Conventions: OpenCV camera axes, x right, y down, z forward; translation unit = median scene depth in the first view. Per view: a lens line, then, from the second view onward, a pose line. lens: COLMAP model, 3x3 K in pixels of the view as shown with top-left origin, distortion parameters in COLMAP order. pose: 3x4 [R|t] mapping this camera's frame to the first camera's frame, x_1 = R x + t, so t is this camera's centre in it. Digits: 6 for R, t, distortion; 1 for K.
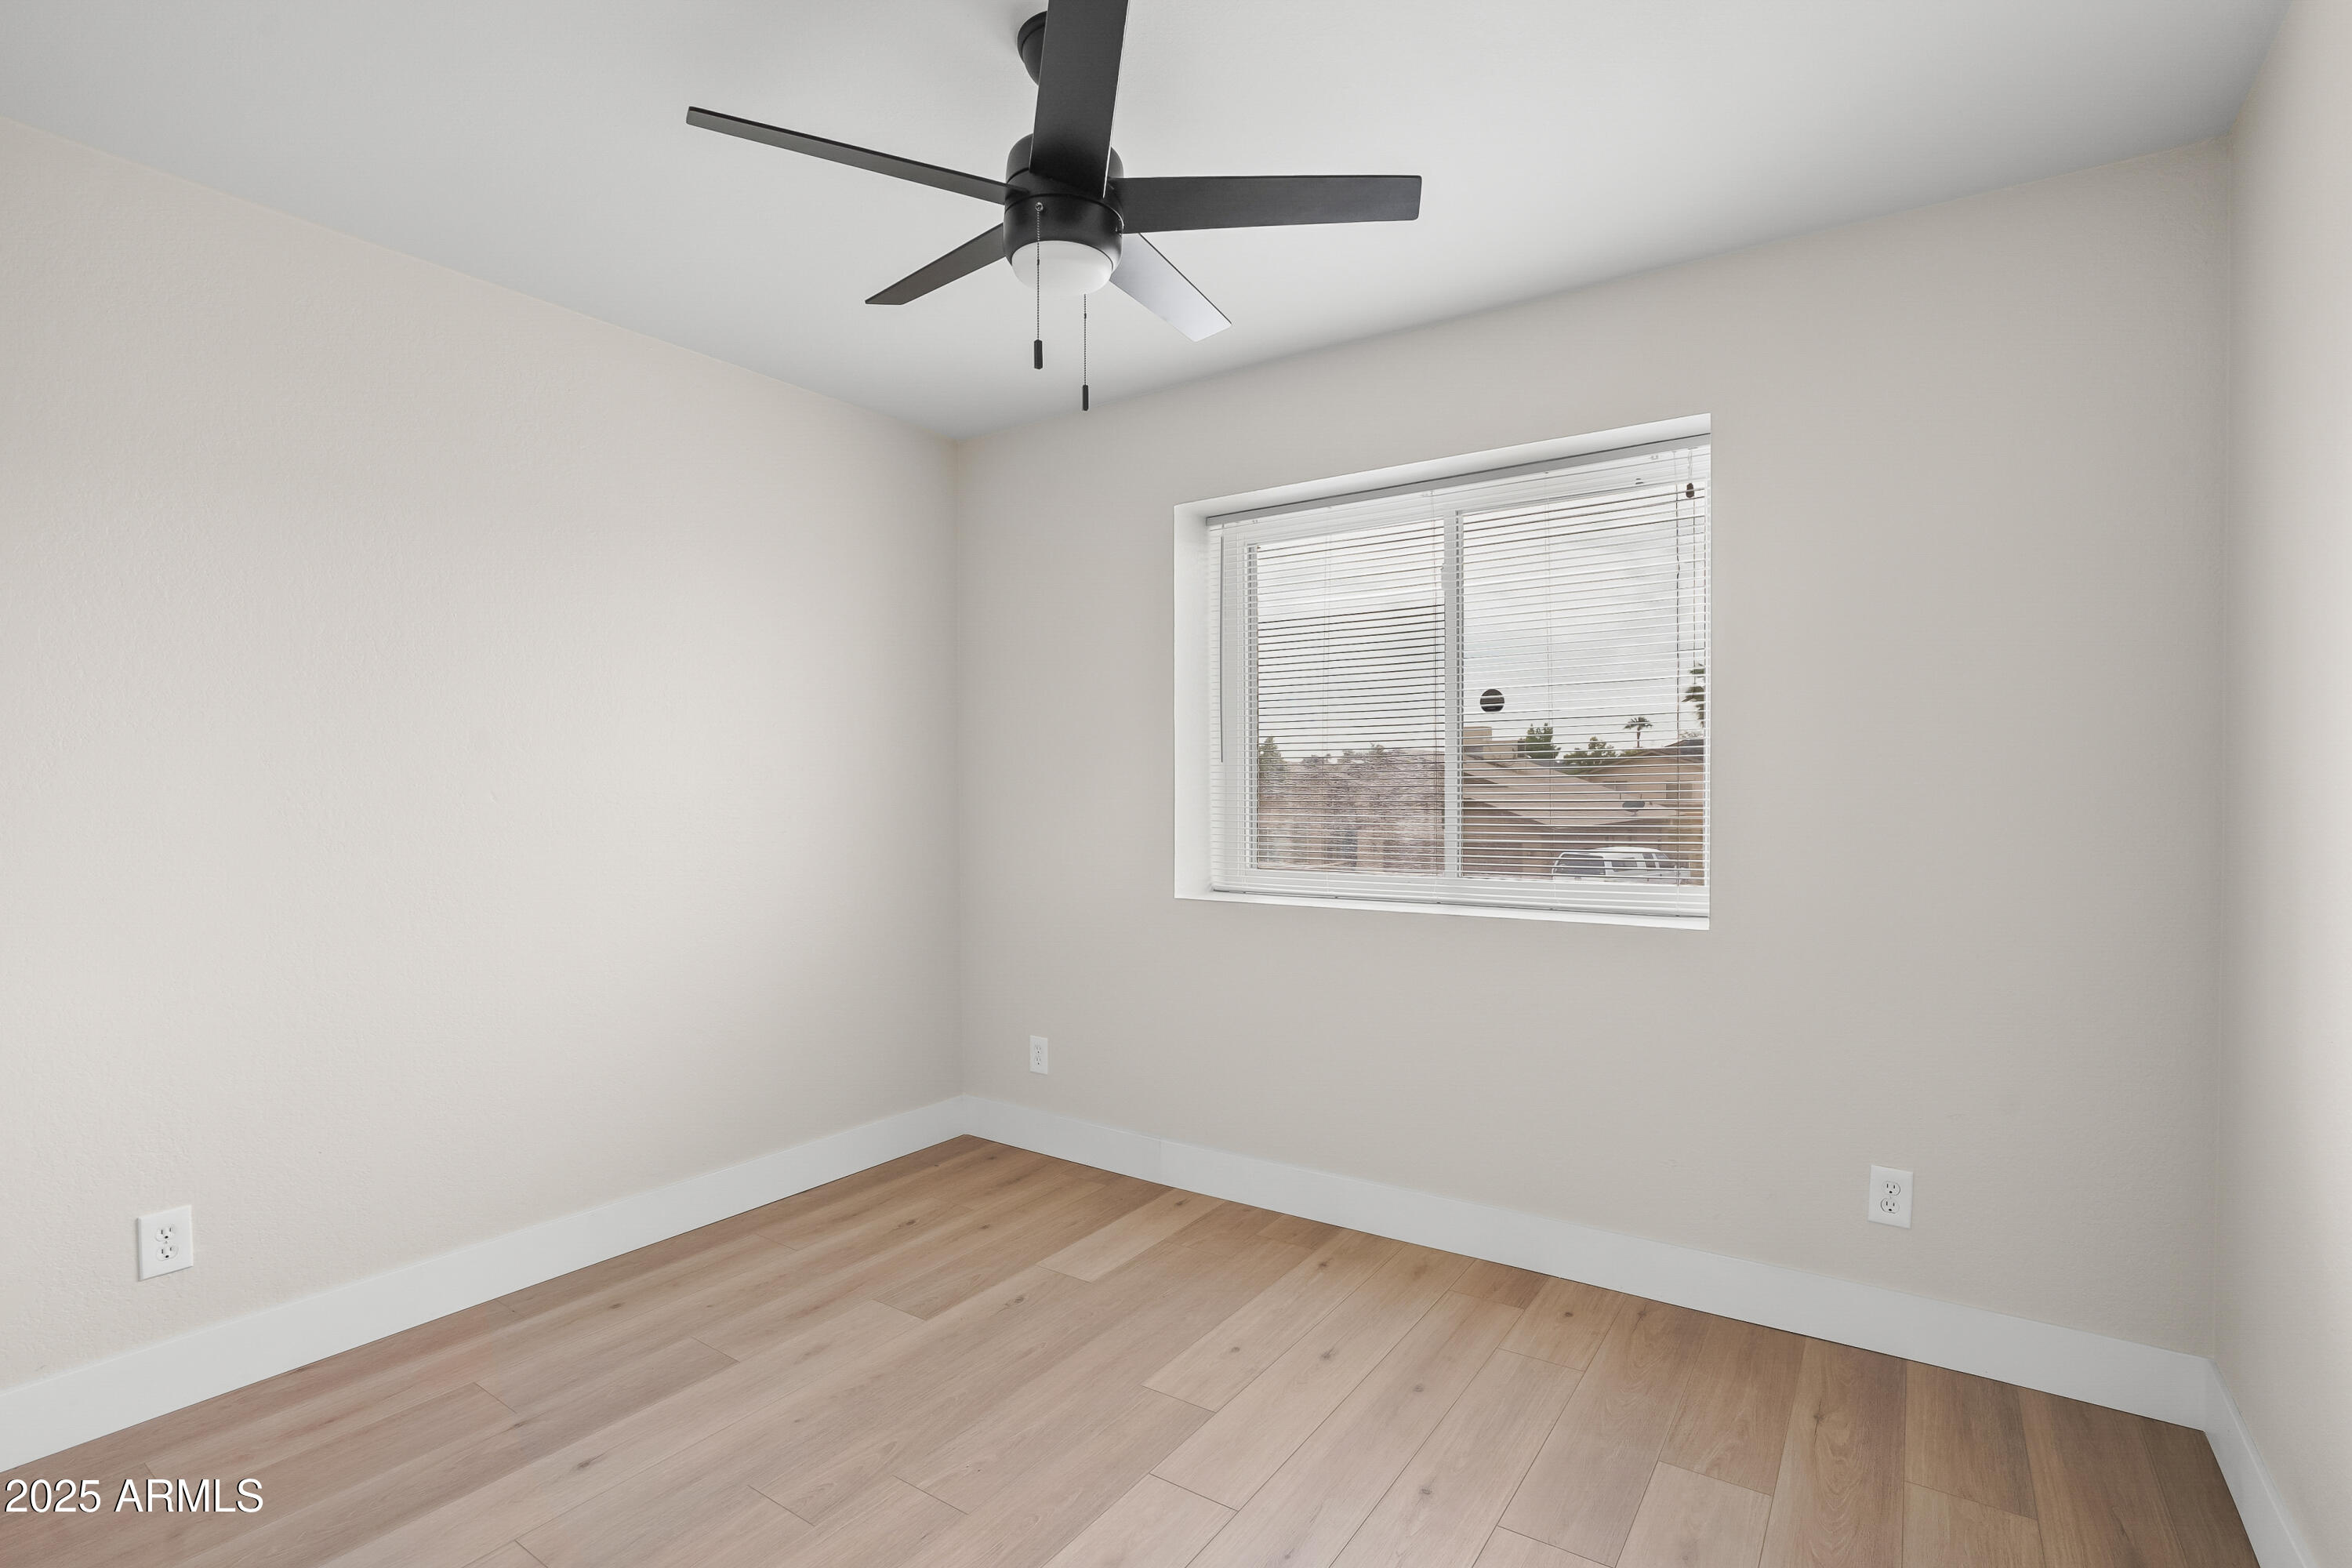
lens RADIAL K [[1092.3, 0, 1185.5], [0, 1092.3, 799.1], [0, 0, 1]] dist [-0.037323, 0.009299]
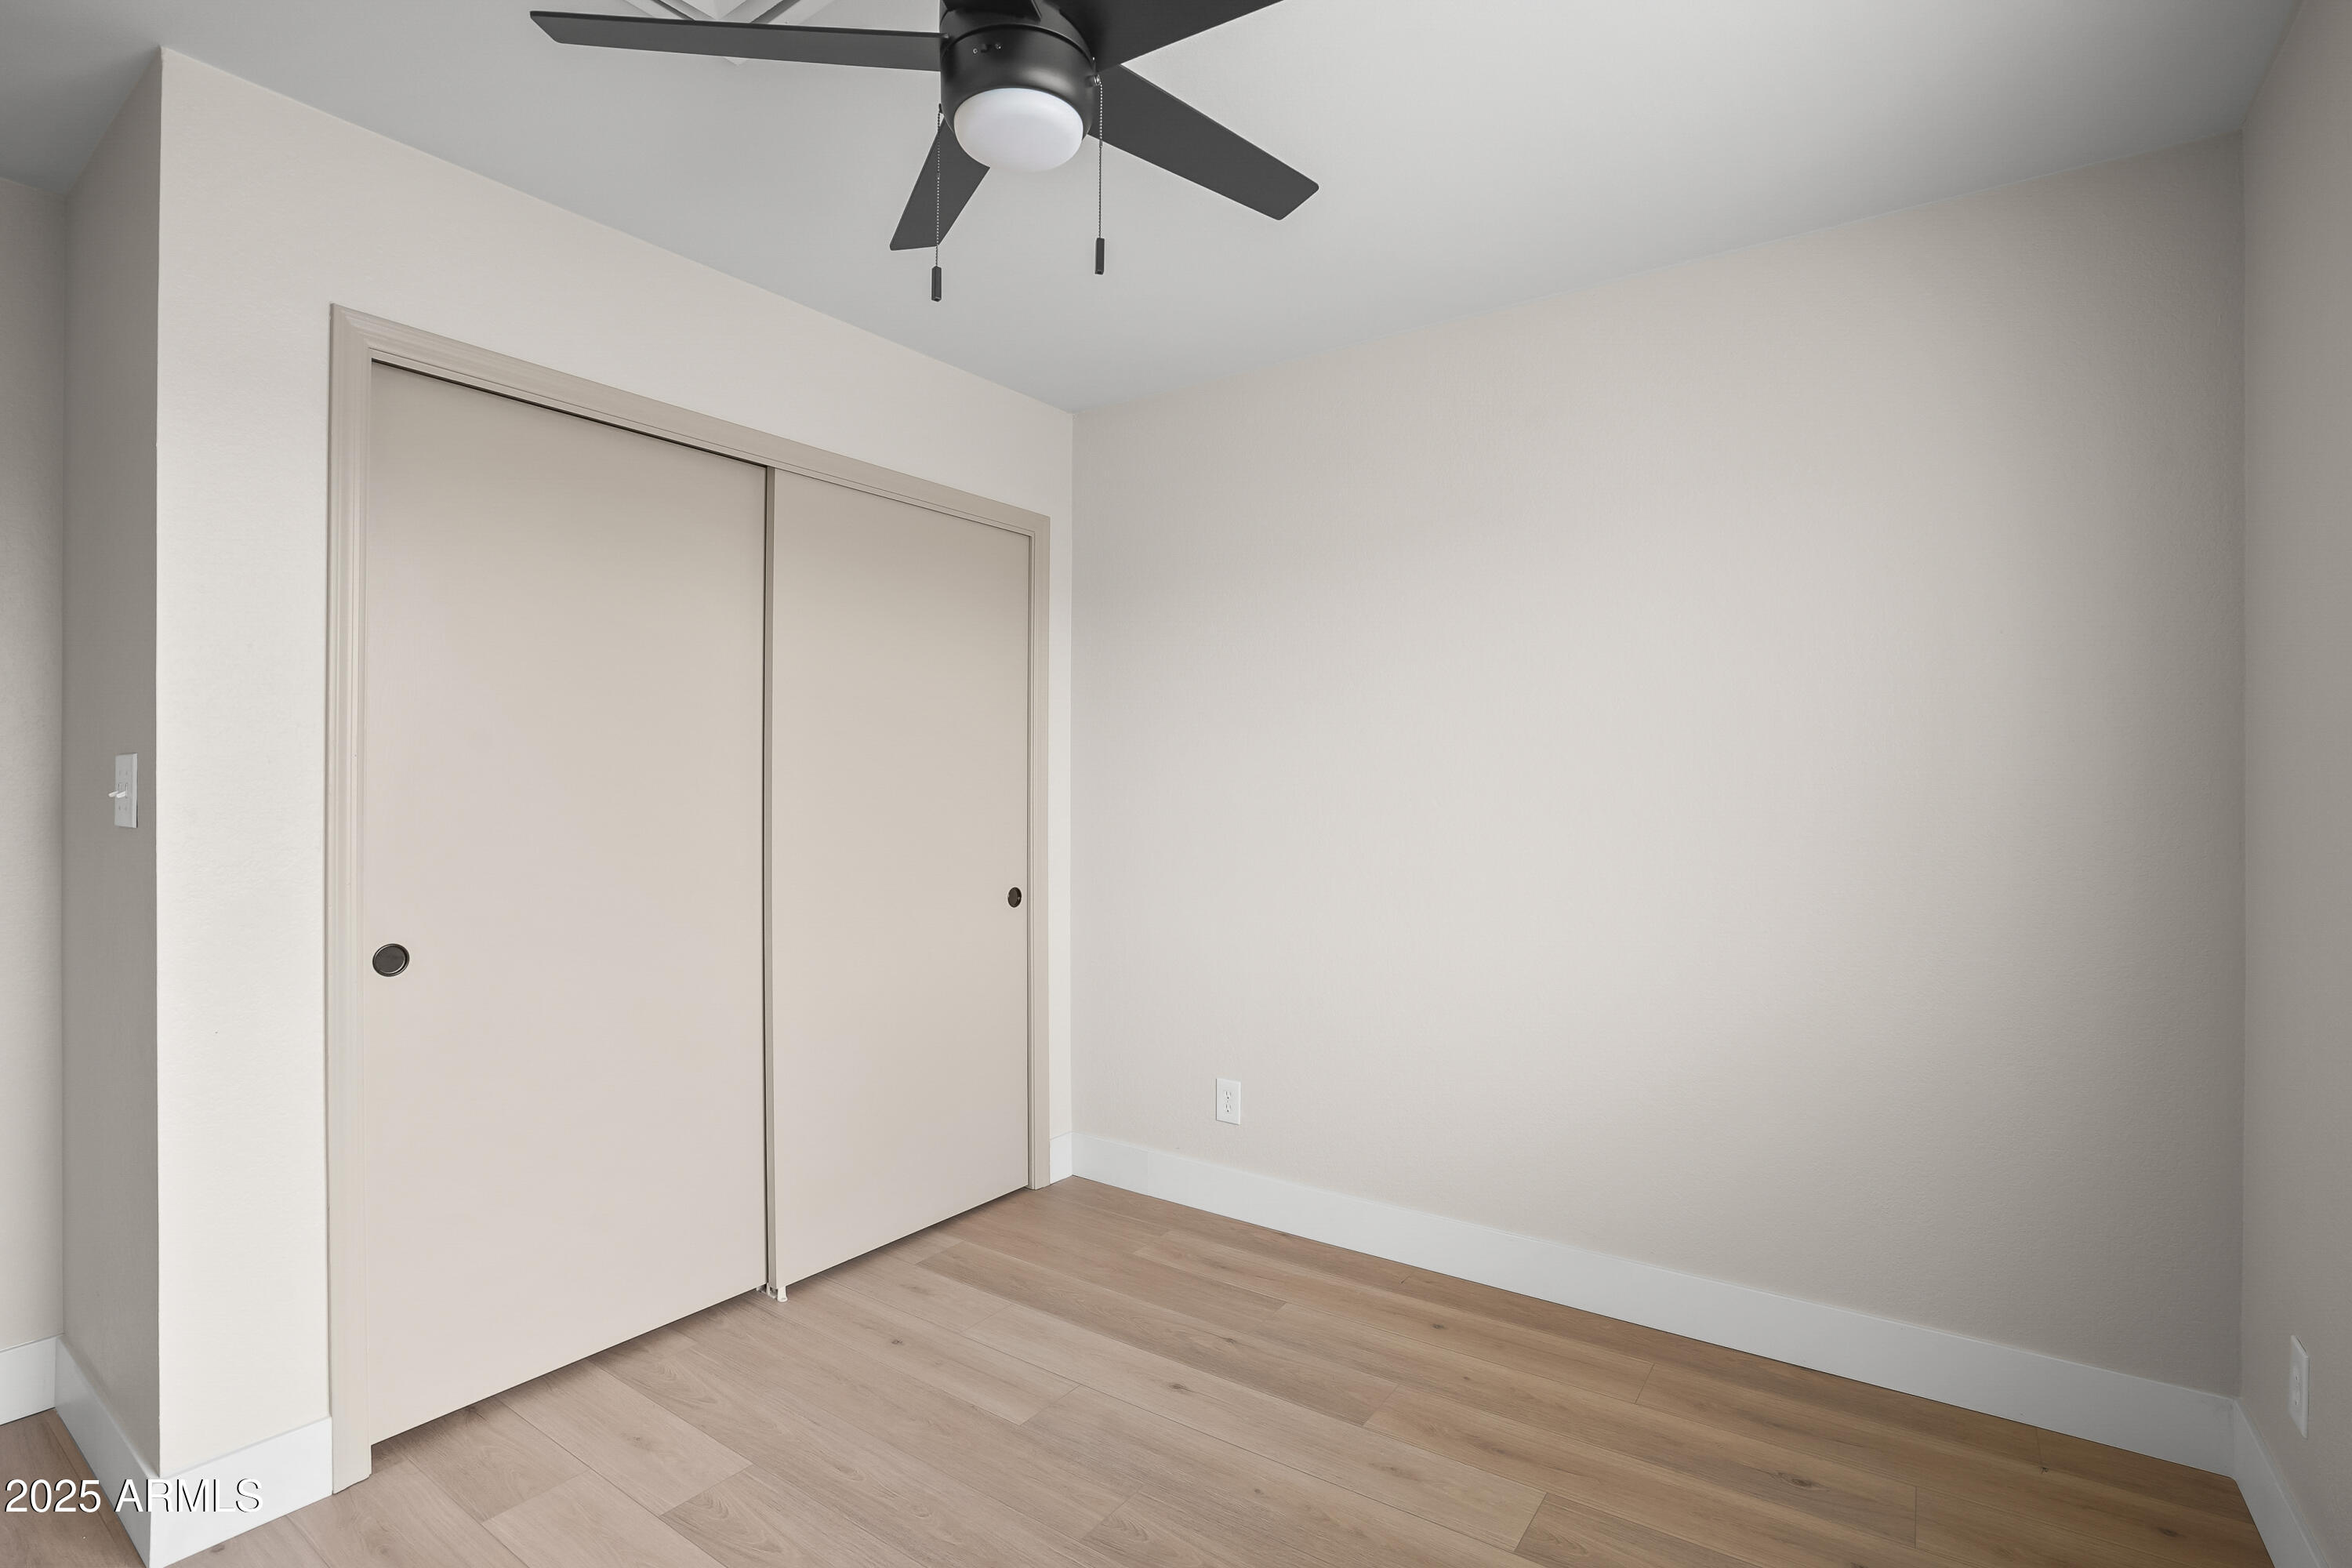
lens RADIAL K [[1092.3, 0, 1163.3], [0, 1092.3, 793.9], [0, 0, 1]] dist [-0.037323, 0.009299]
pose [[-0.015024, 0.006145, -0.999868, 0.461576], [-0.012787, 0.999898, 0.006337, -0.014279], [0.999805, 0.012881, -0.014944, 0.778974]]
